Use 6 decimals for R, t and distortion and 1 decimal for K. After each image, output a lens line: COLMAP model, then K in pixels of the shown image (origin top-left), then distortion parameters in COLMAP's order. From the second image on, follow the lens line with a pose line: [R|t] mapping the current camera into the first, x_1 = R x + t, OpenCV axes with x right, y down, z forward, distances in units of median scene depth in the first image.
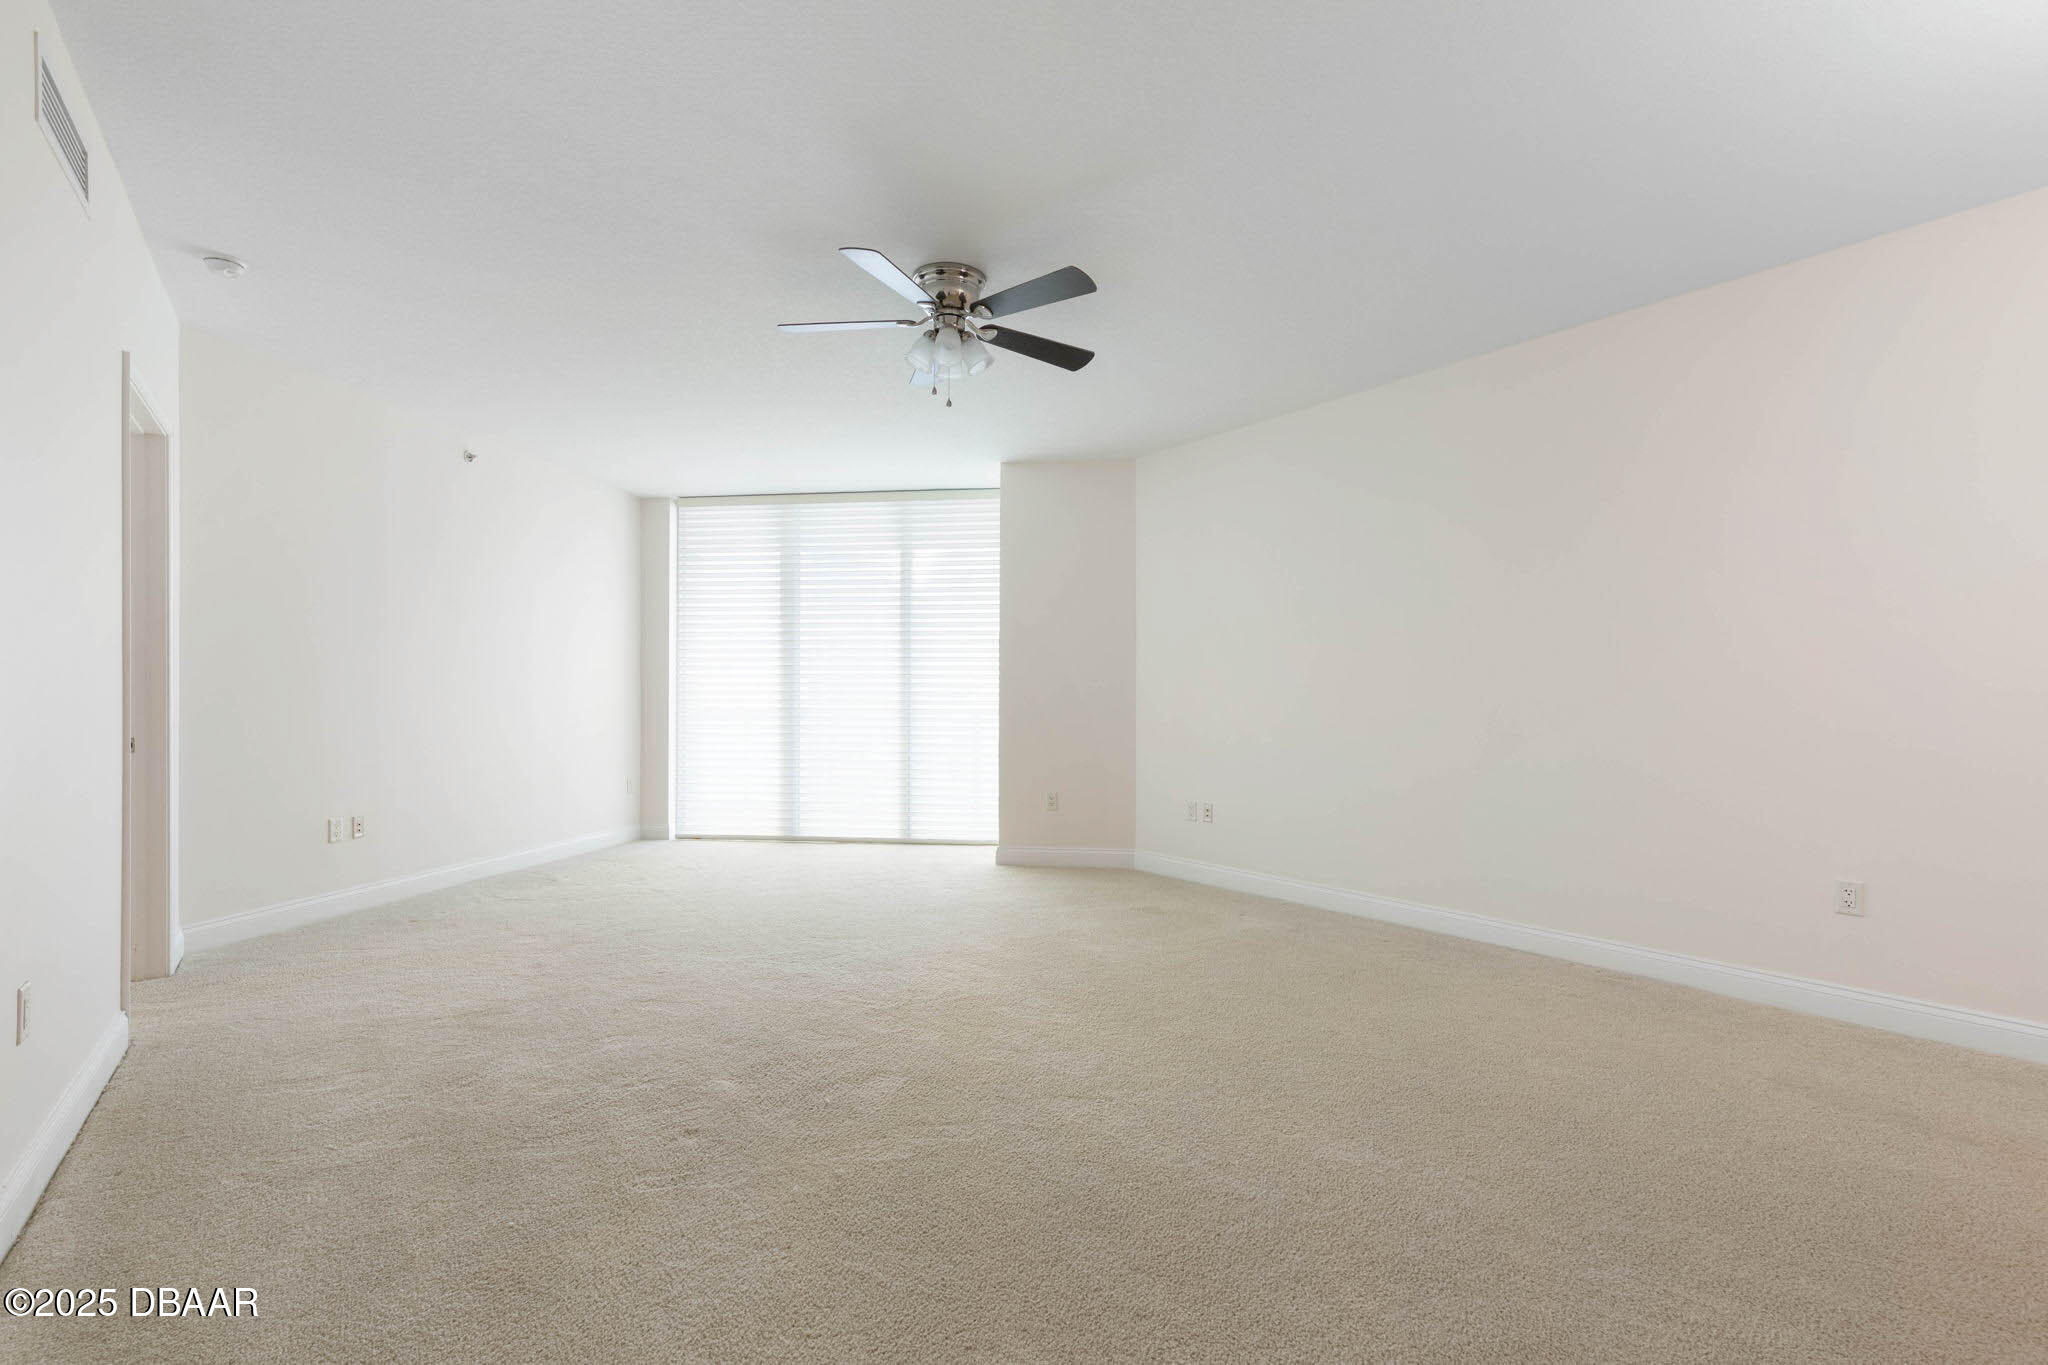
lens RADIAL K [[940.5, 0, 1021.4], [0, 940.5, 691.4], [0, 0, 1]] dist [0.021855, -0.001858]
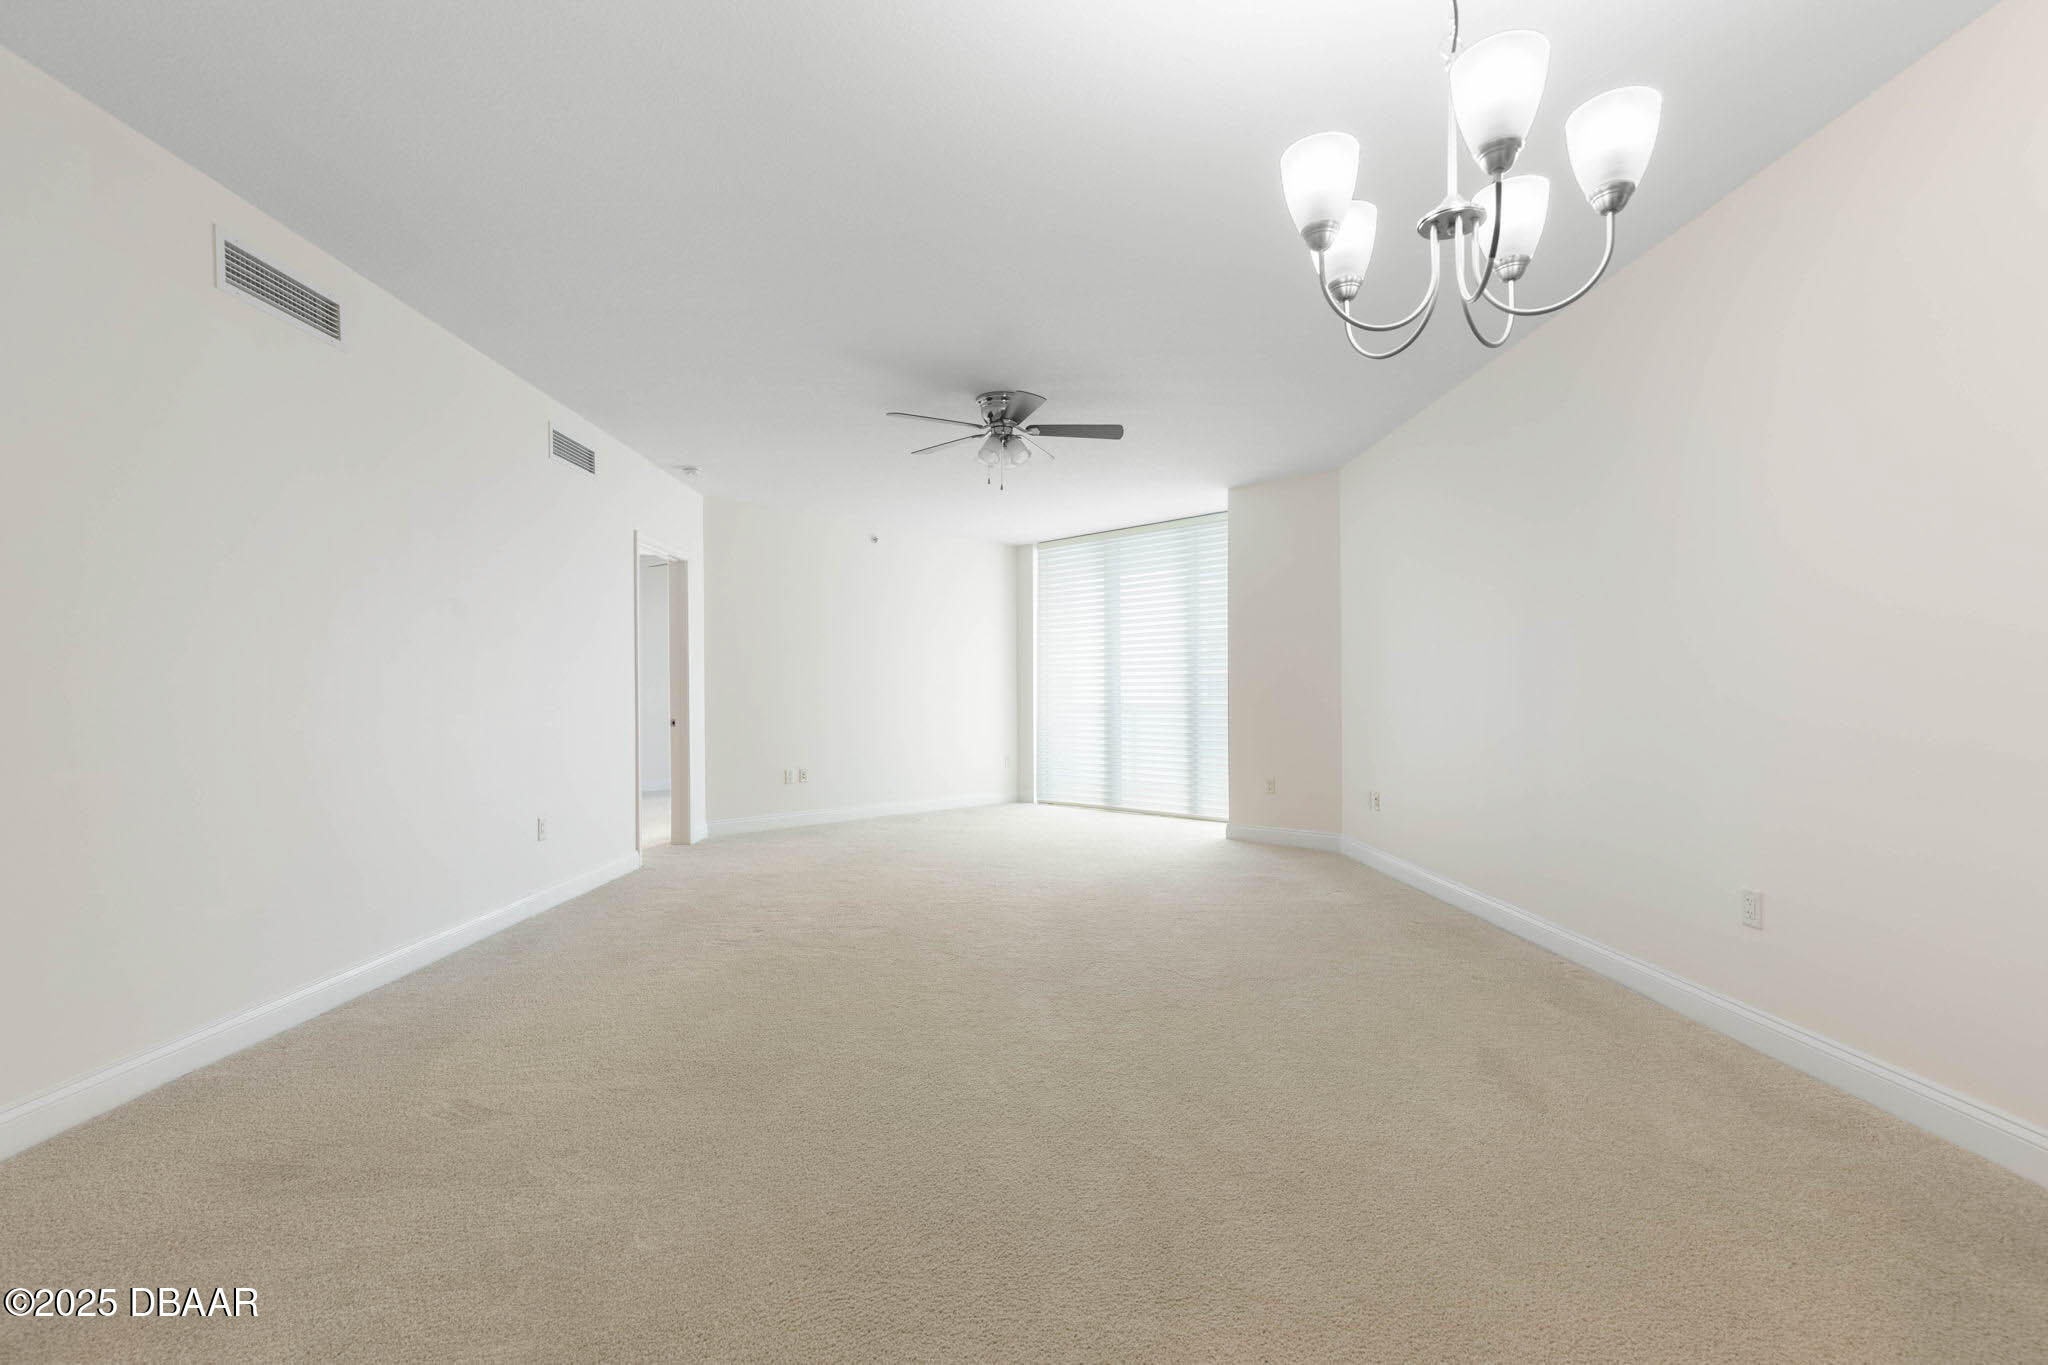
lens RADIAL K [[940.5, 0, 1035.1], [0, 940.5, 681.7], [0, 0, 1]] dist [0.021855, -0.001858]
pose [[0.810243, -0.015451, -0.585890, 0.462851], [0.011042, 0.999877, -0.011099, 0.002055], [0.585990, 0.002524, 0.810315, -0.070026]]
